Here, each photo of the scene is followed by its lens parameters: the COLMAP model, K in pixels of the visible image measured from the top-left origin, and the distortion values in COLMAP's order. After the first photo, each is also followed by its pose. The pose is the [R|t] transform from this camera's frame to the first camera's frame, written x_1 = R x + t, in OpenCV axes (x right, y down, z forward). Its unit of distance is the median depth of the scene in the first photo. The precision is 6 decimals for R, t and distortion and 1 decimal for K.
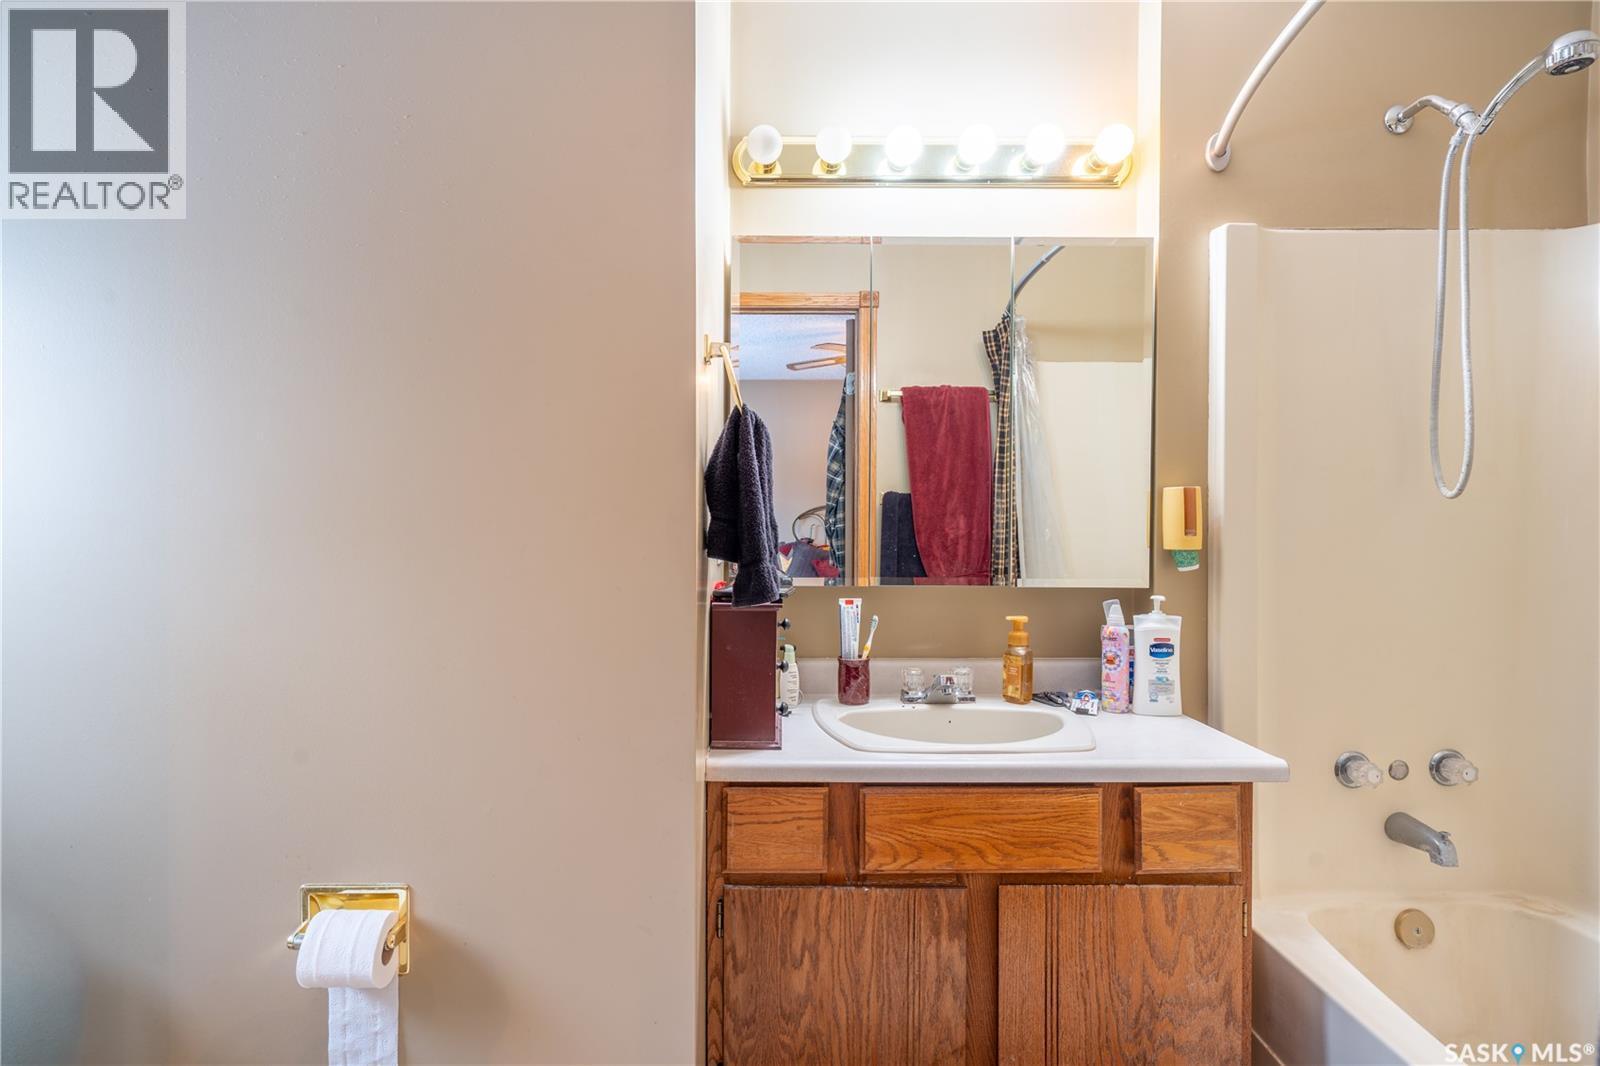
lens RADIAL K [[739.5, 0, 806.5], [0, 739.5, 523.4], [0, 0, 1]] dist [0.002850, -0.000074]
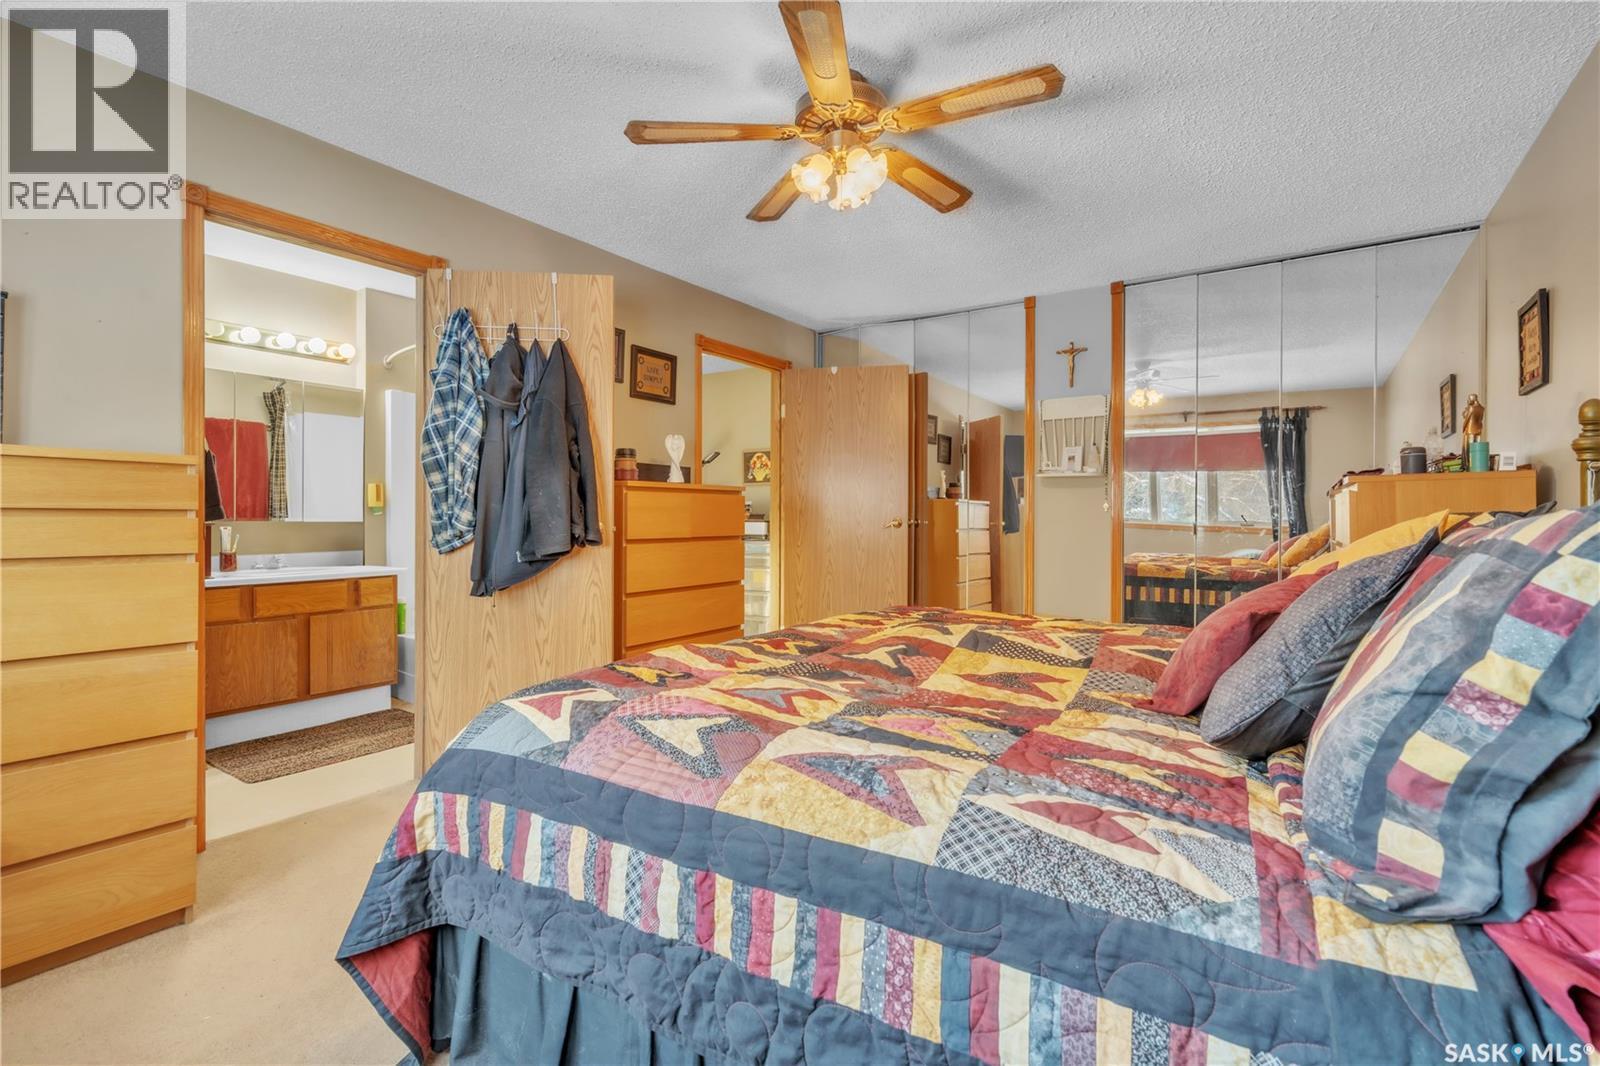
lens RADIAL K [[739.5, 0, 809.0], [0, 739.5, 523.0], [0, 0, 1]] dist [0.002850, -0.000074]
pose [[0.555463, -0.007699, 0.831505, -1.082221], [0.003893, 0.999970, 0.006659, 0.105587], [-0.831532, -0.000462, 0.555477, -2.284584]]
